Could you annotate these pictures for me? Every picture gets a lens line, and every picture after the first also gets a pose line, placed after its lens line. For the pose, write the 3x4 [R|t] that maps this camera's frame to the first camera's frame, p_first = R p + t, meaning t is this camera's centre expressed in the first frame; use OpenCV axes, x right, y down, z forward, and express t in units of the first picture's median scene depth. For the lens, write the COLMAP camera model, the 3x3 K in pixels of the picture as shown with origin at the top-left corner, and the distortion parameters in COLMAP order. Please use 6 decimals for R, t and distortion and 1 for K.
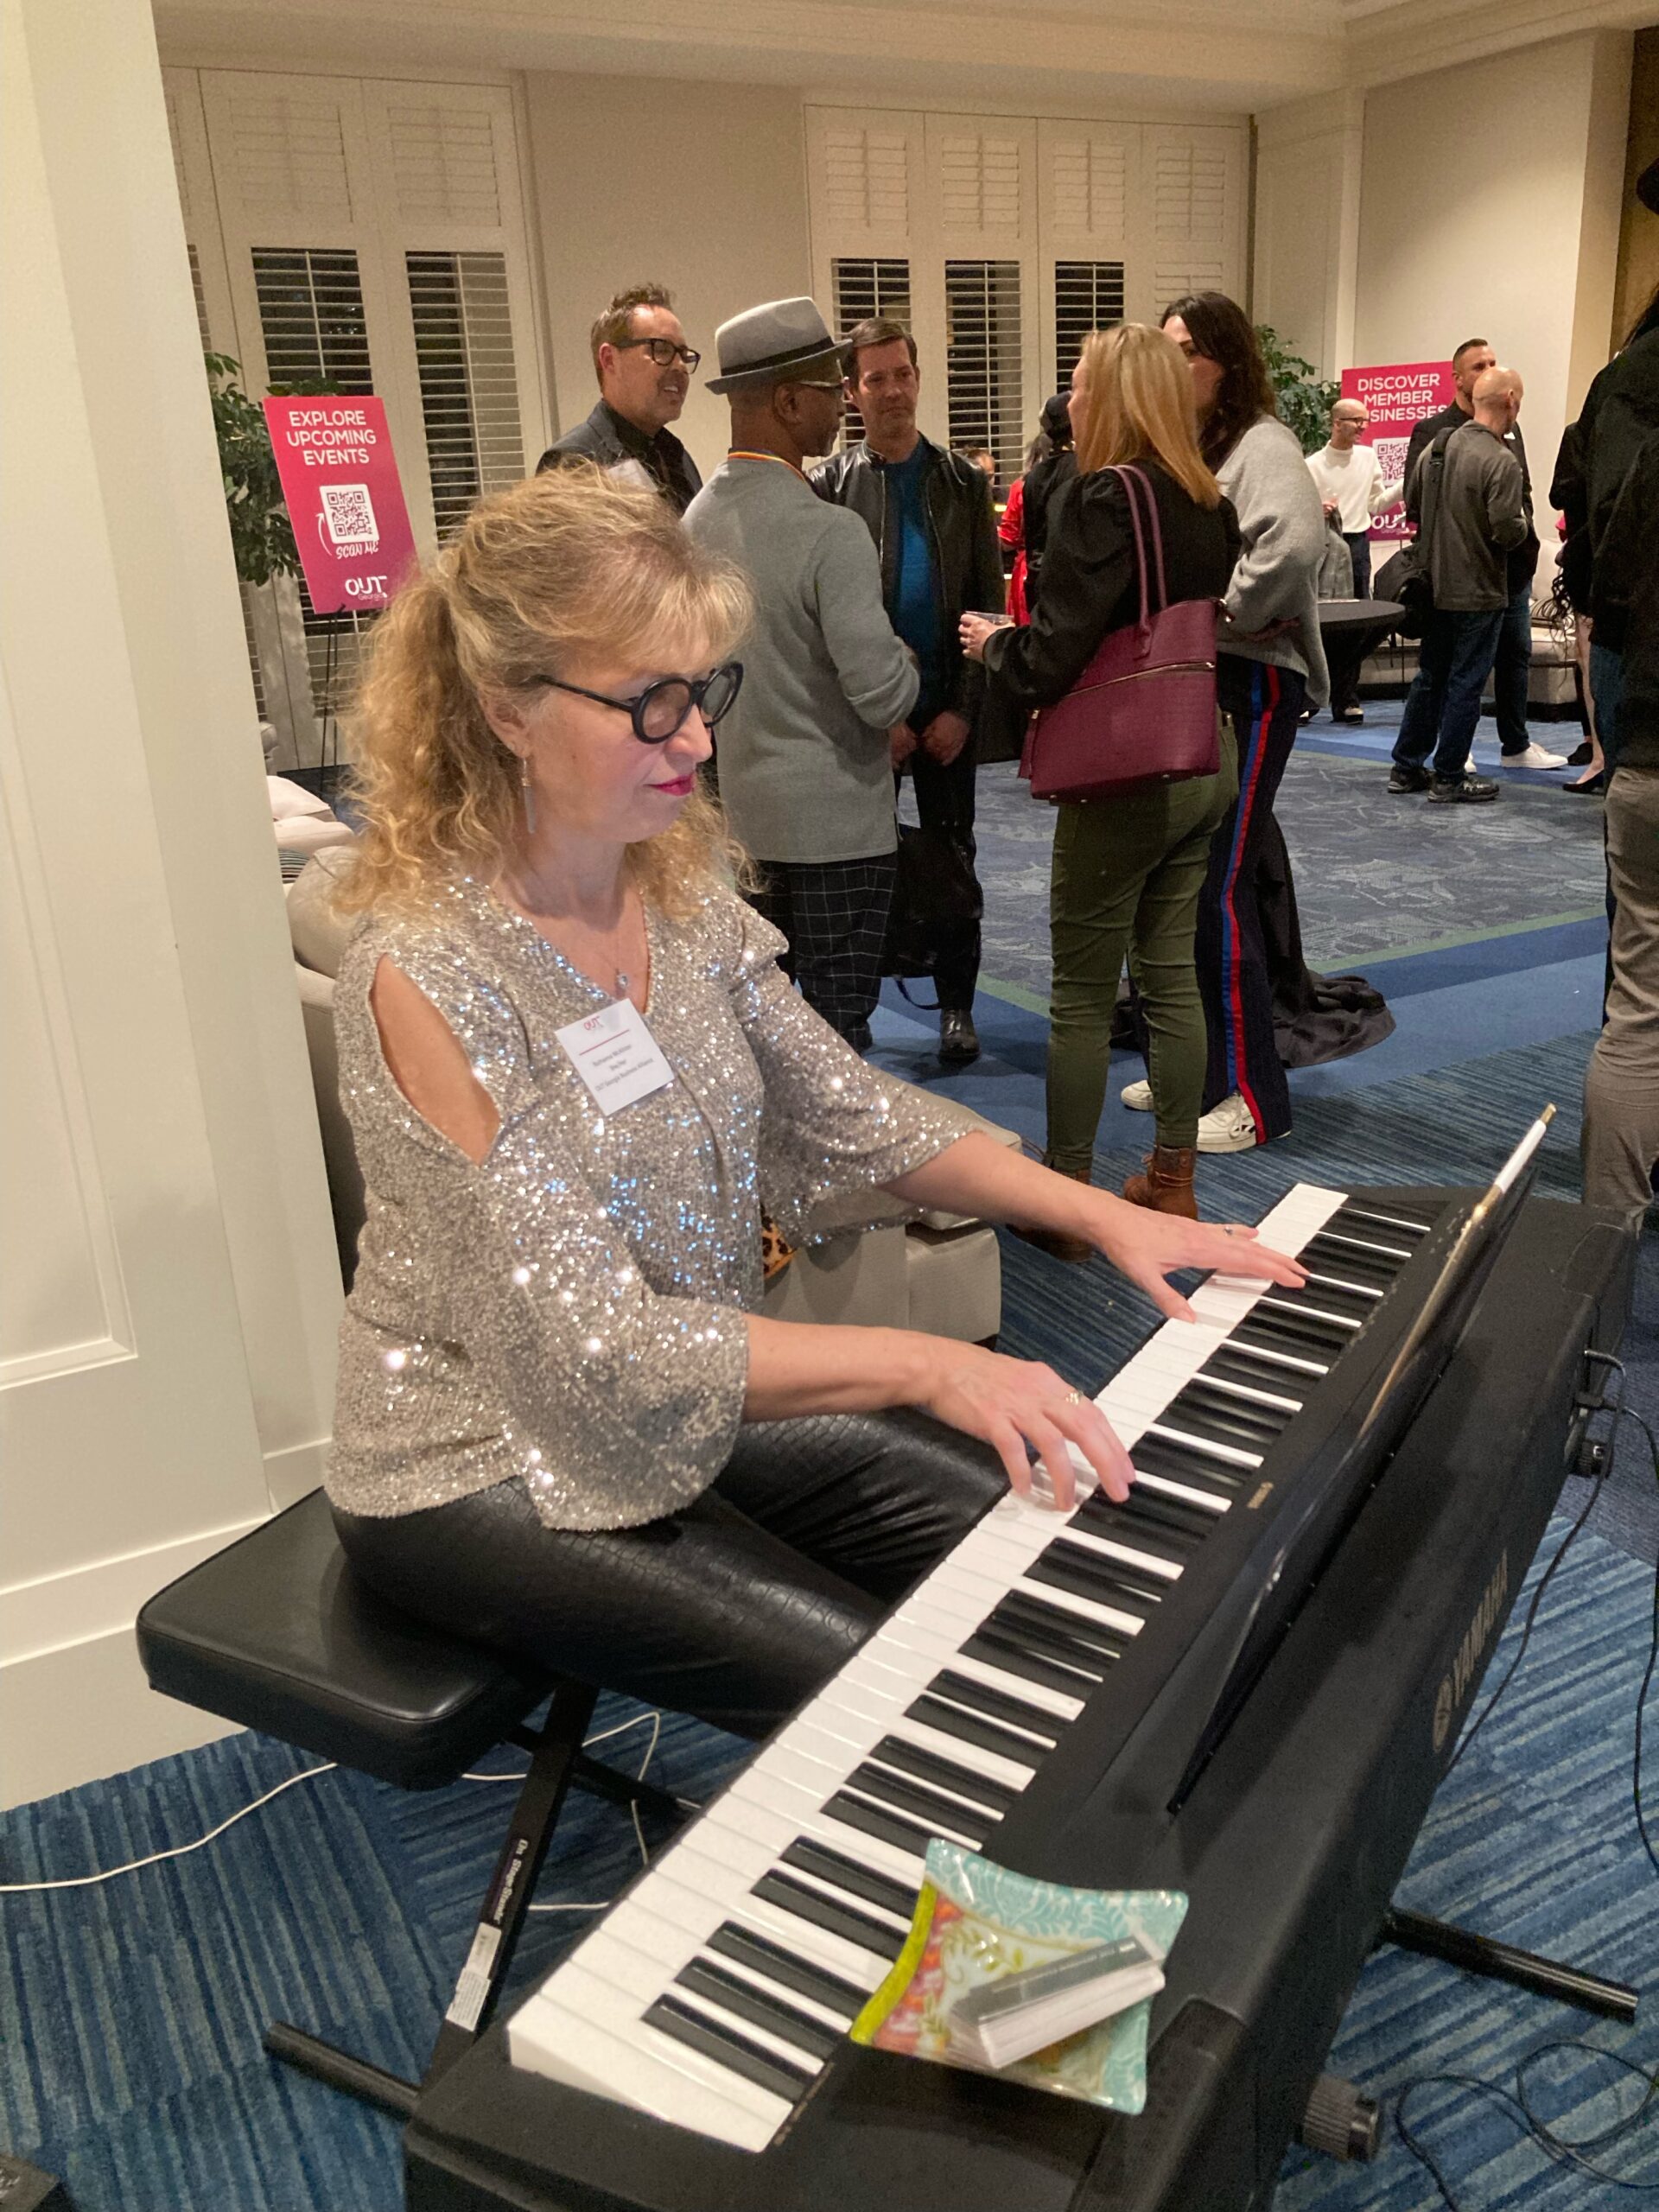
lens RADIAL K [[1808.3, 0, 829.5], [0, 1808.3, 1106.0], [0, 0, 1]] dist [0.008681, -0.016910]
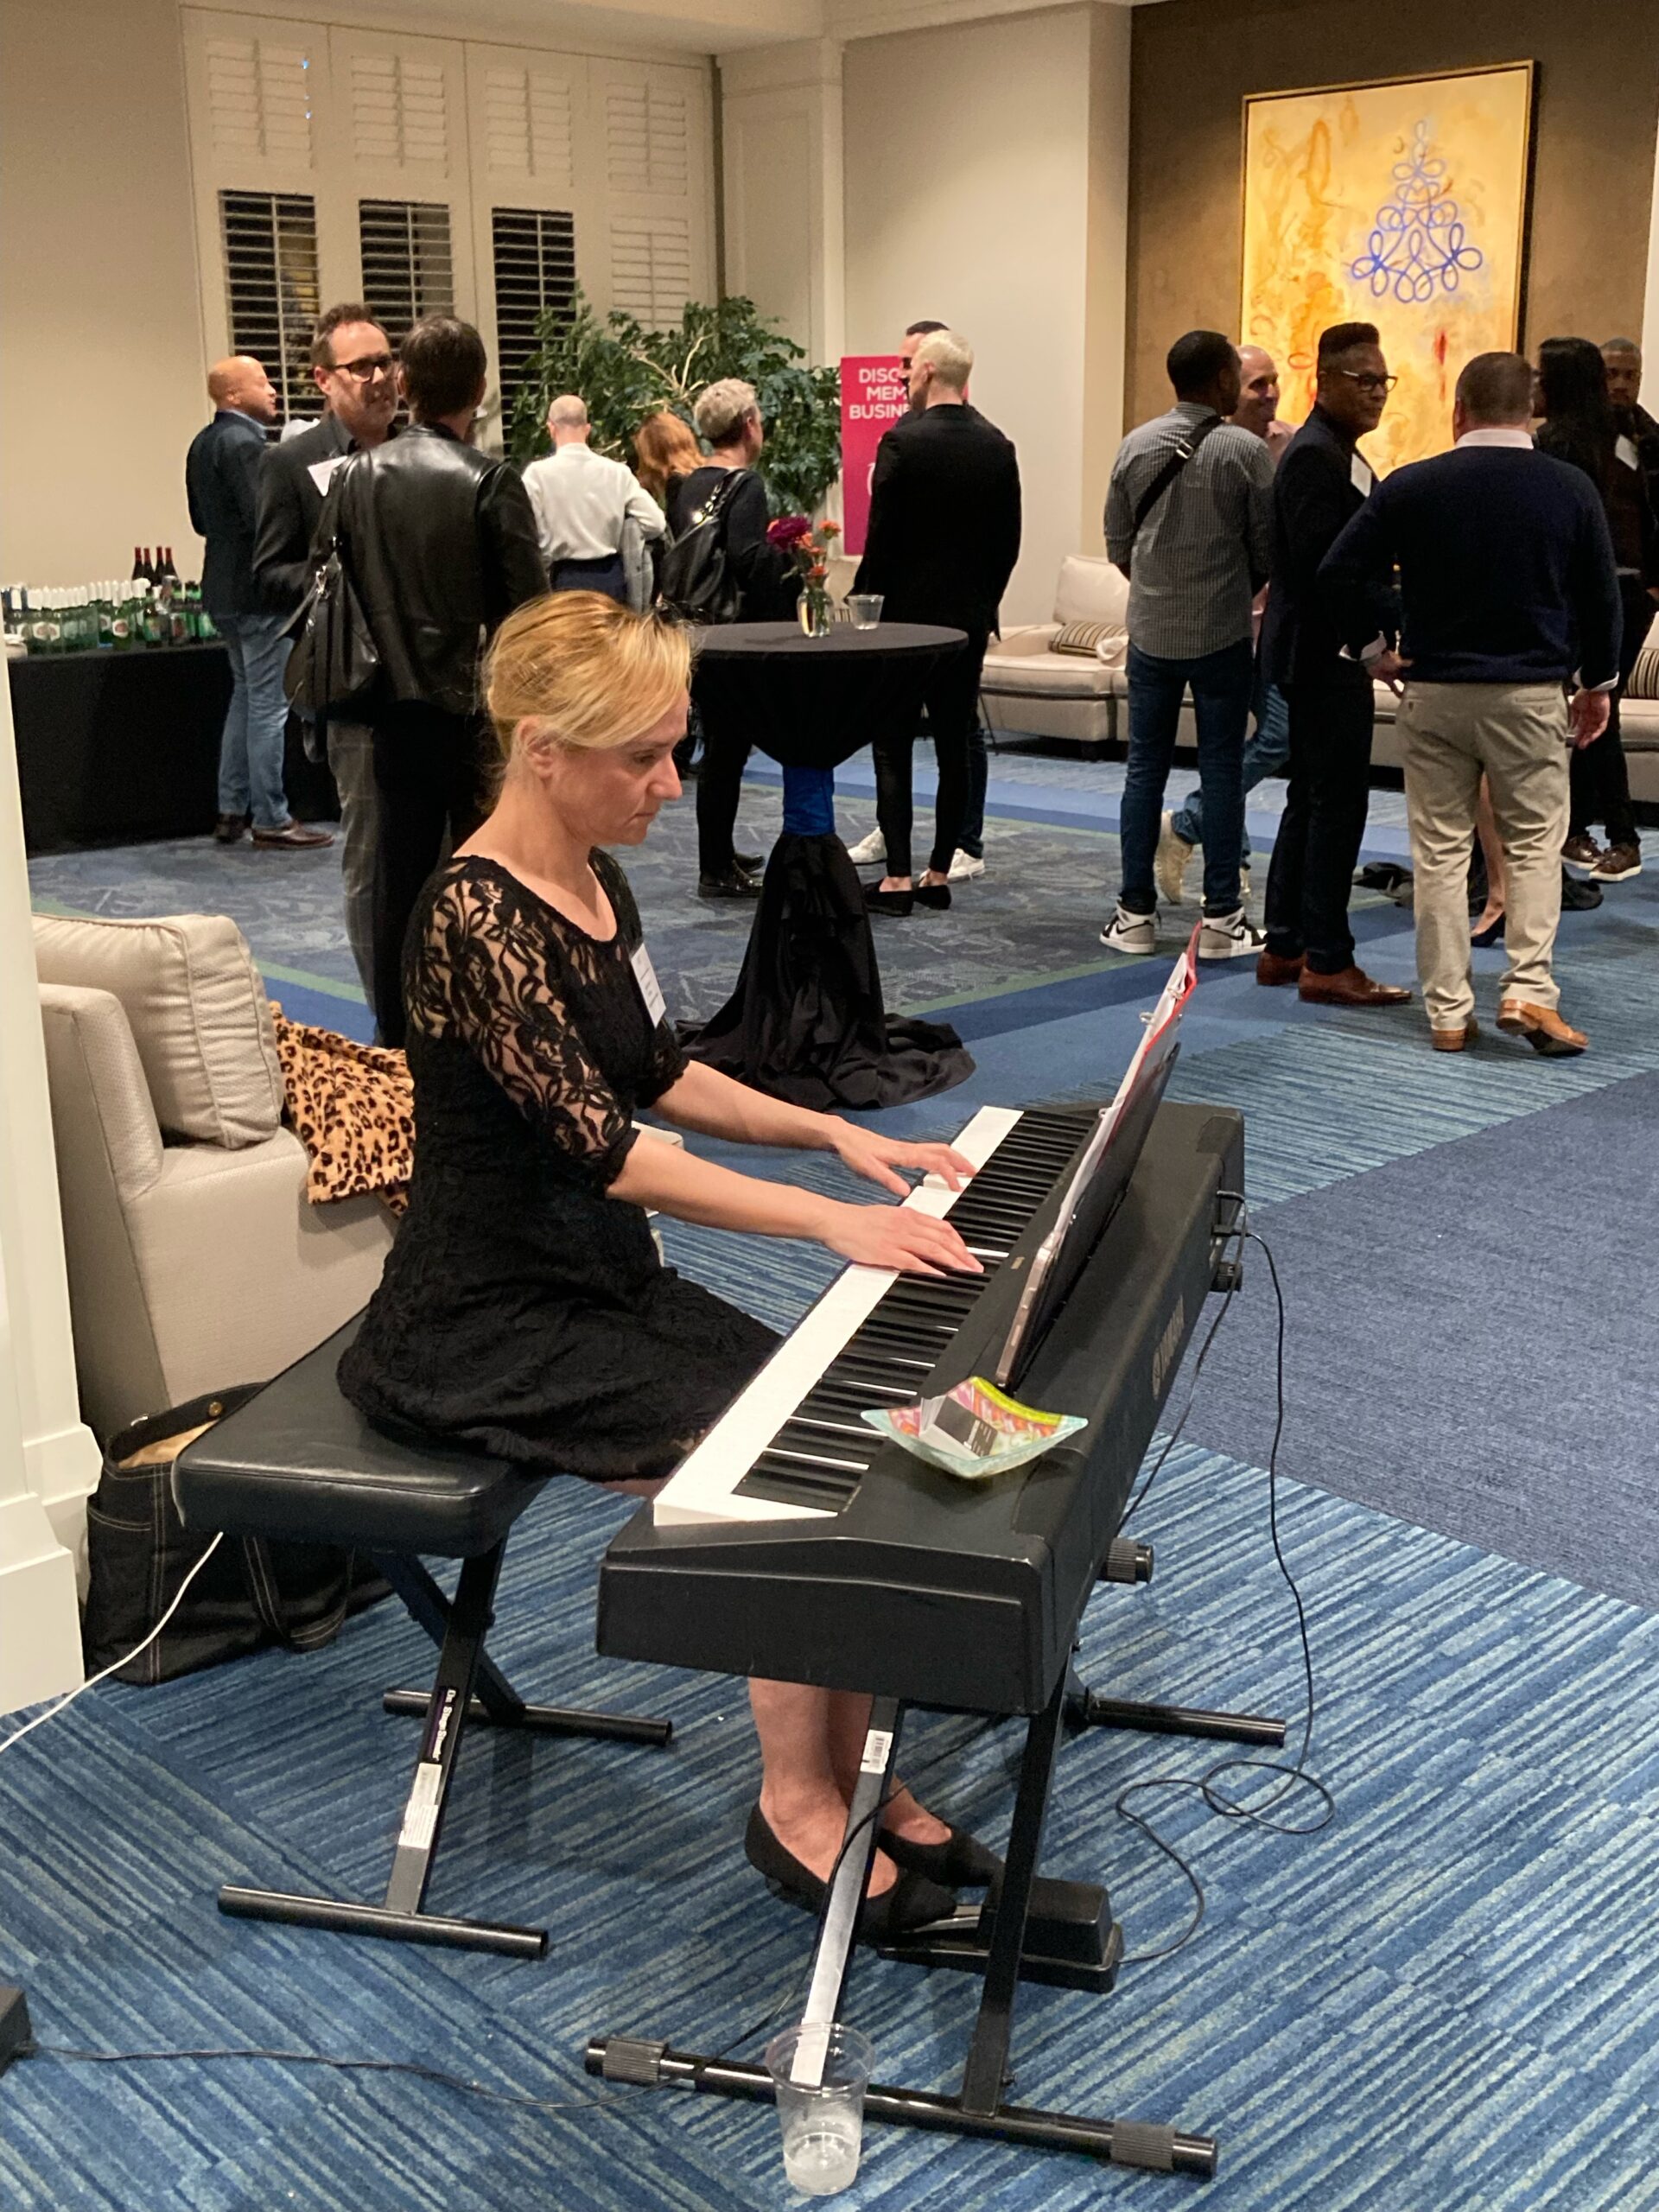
lens RADIAL K [[2484.4, 0, 829.5], [0, 2484.4, 1106.0], [0, 0, 1]] dist [-0.002871, -0.048362]
pose [[0.961602, -0.033543, 0.272391, -0.254371], [0.053662, 0.996326, -0.066746, 0.129844], [-0.269152, 0.078800, 0.959869, -0.491302]]
